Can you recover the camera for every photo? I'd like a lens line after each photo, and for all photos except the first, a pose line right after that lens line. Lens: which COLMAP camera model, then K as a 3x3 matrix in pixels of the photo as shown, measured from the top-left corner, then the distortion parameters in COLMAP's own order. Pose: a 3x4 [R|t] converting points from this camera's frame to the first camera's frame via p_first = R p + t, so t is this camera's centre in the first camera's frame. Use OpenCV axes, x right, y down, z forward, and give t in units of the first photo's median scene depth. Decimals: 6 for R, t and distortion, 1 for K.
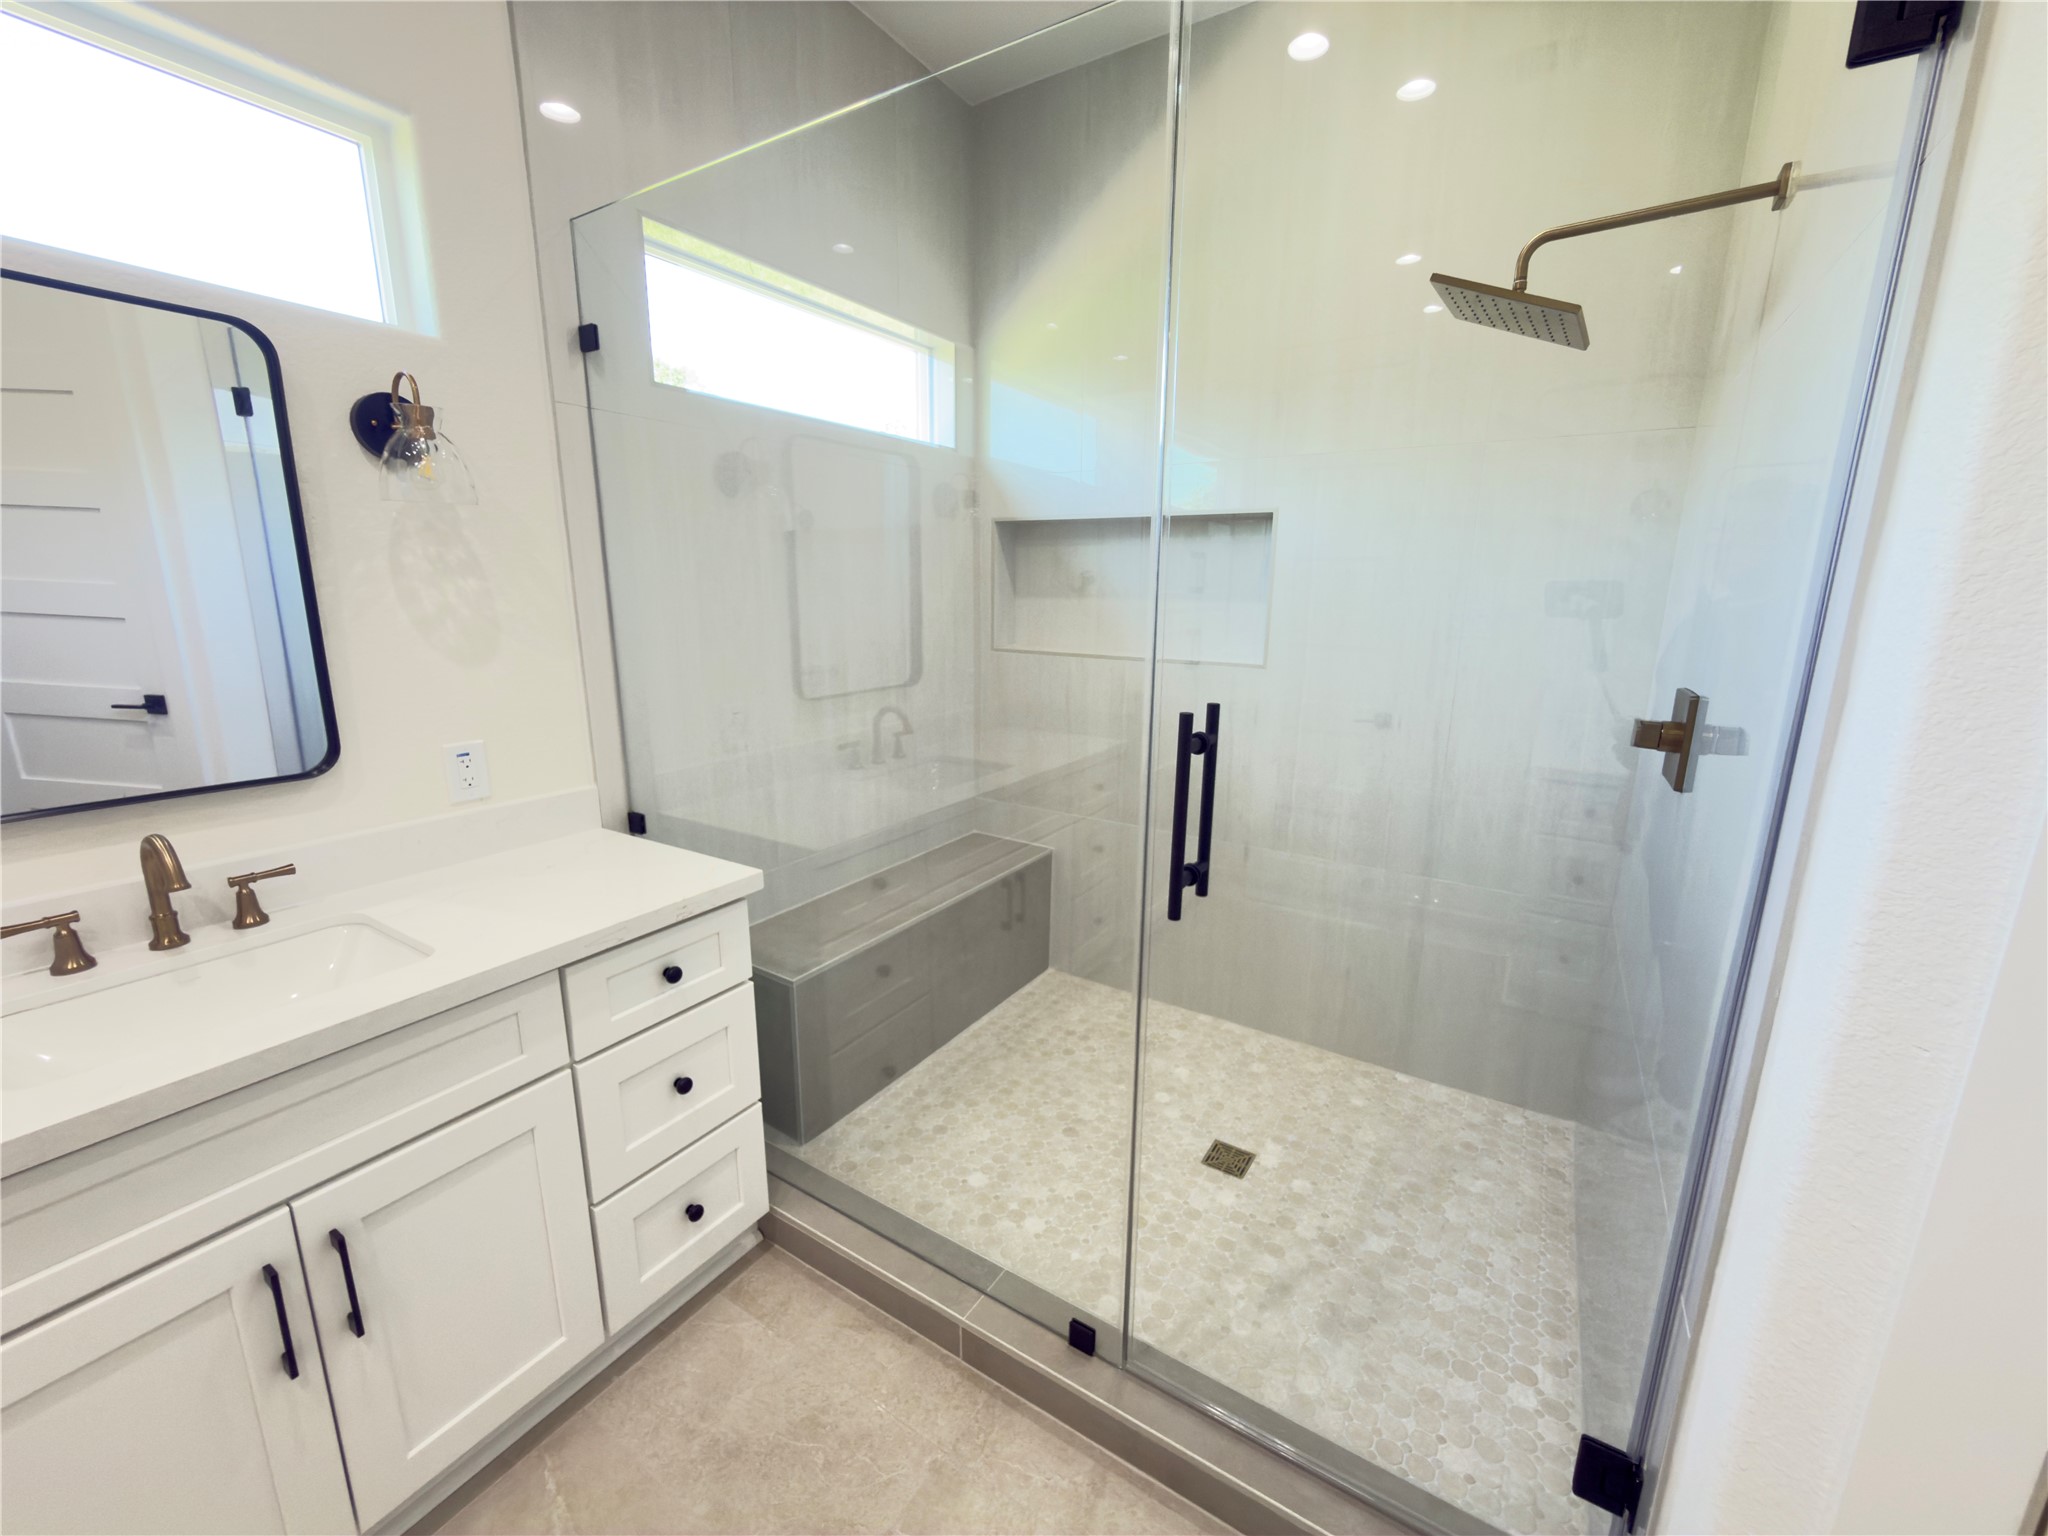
lens RADIAL K [[816.8, 0, 1027.2], [0, 816.8, 767.0], [0, 0, 1]] dist [-0.001483, 0.000465]
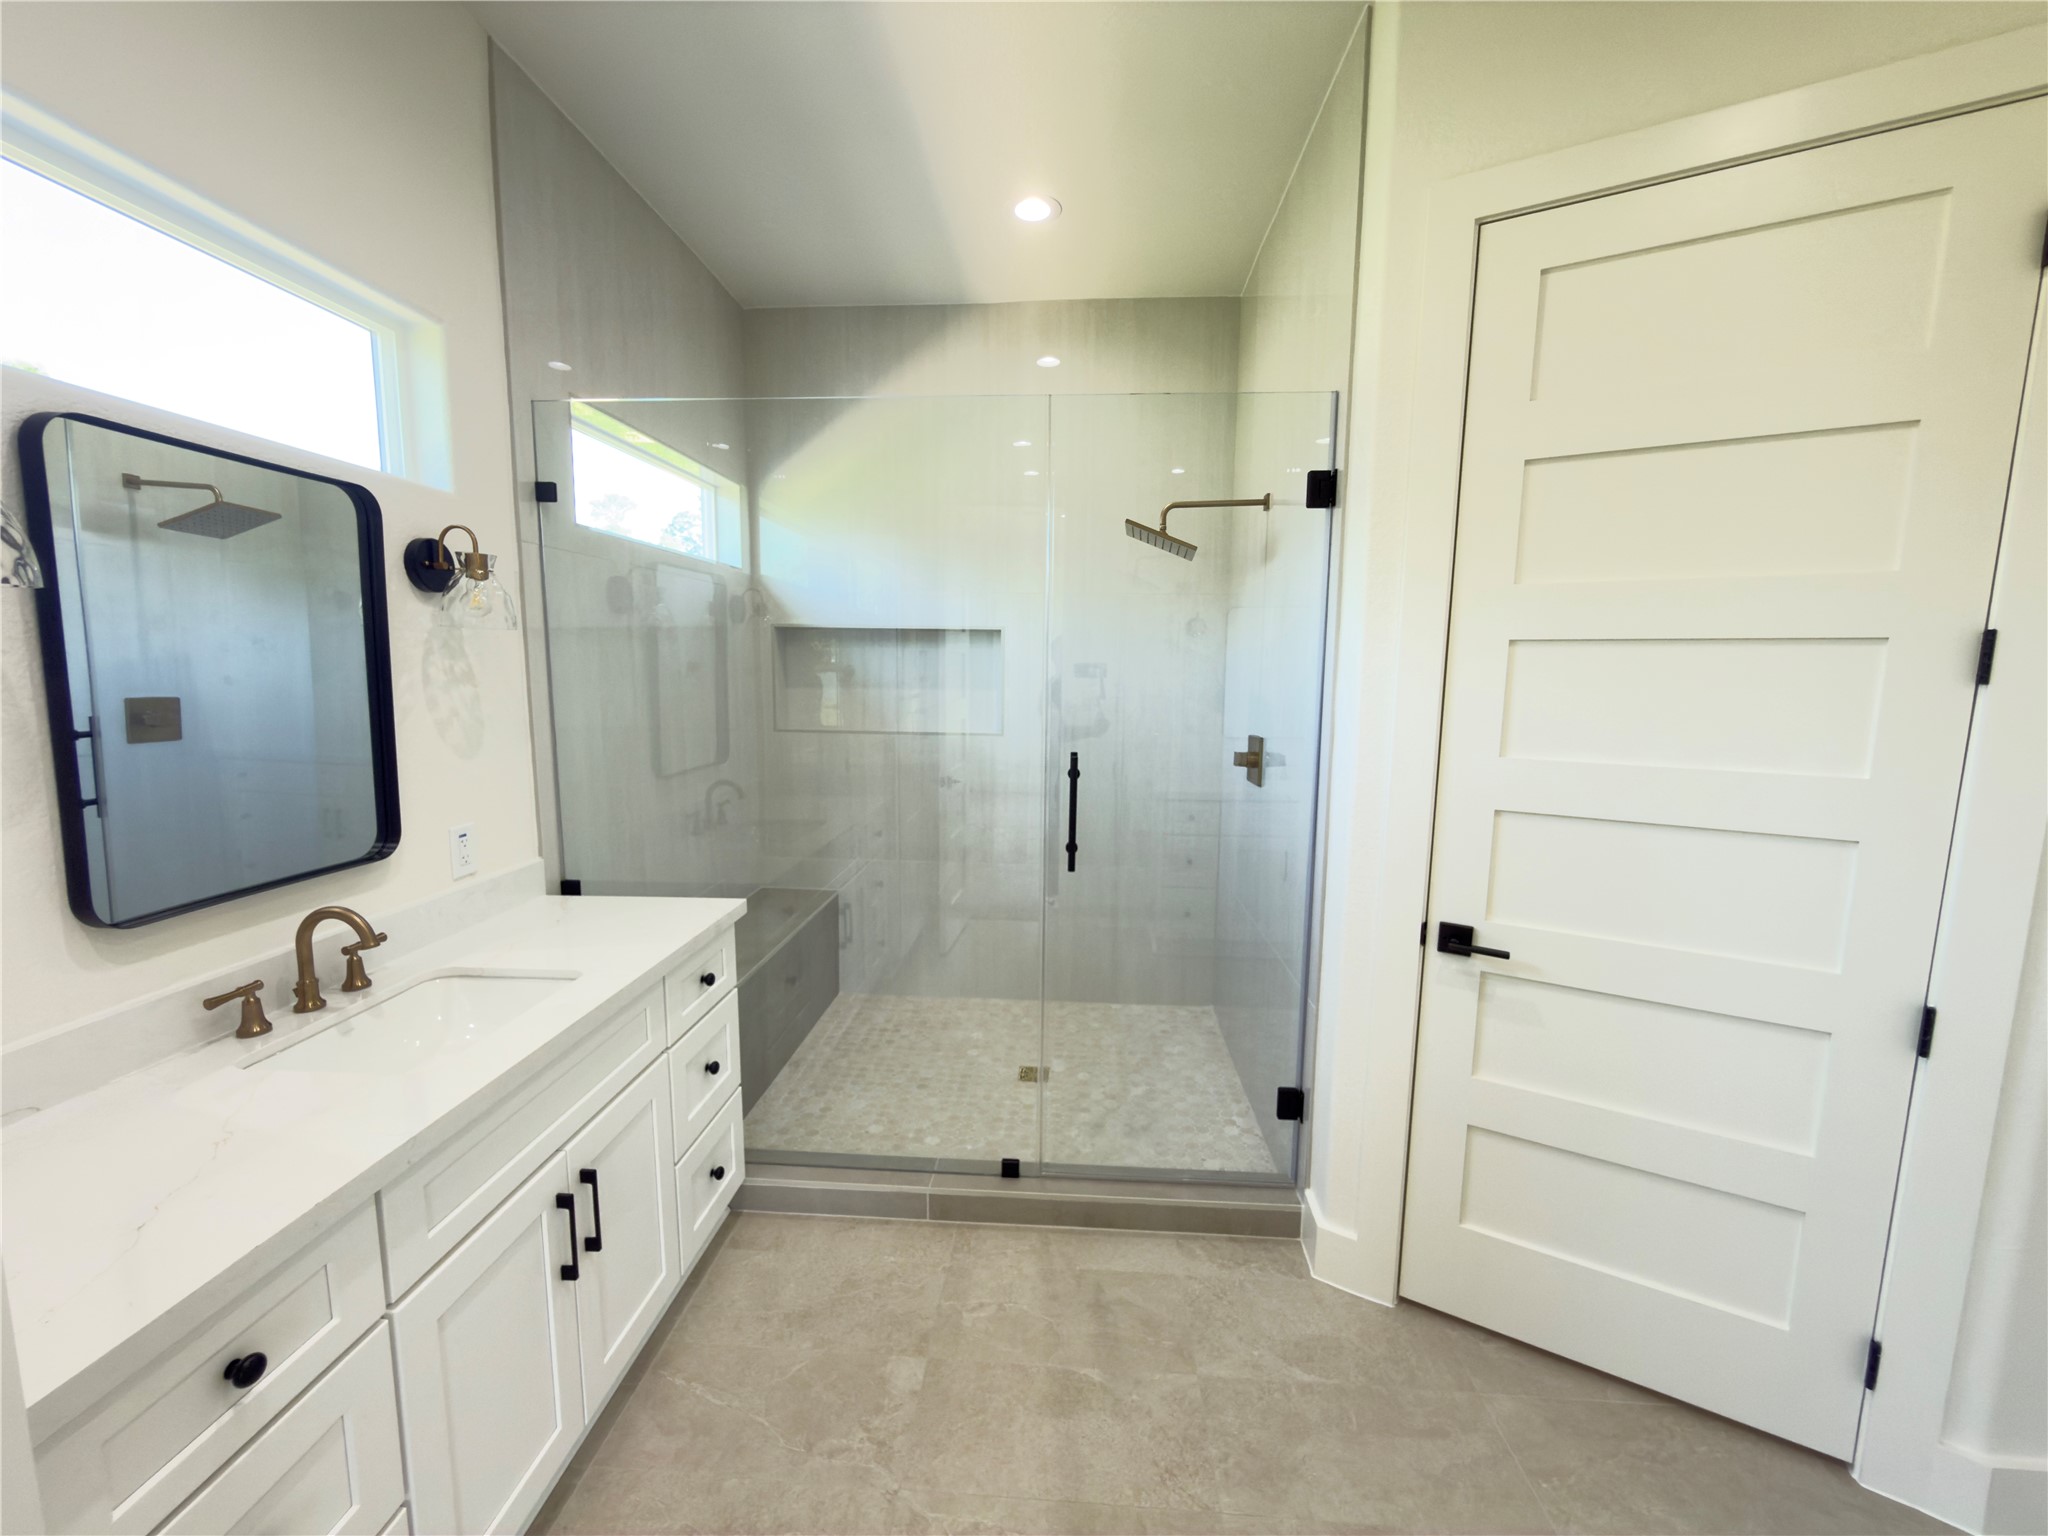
lens RADIAL K [[812.9, 0, 1024.0], [0, 812.9, 768.0], [0, 0, 1]] dist [-0.001197, 0.000142]
pose [[0.879203, -0.060490, 0.472591, -0.488748], [0.102411, 0.992716, -0.063459, 0.040803], [-0.465310, 0.104192, 0.878994, -0.362375]]
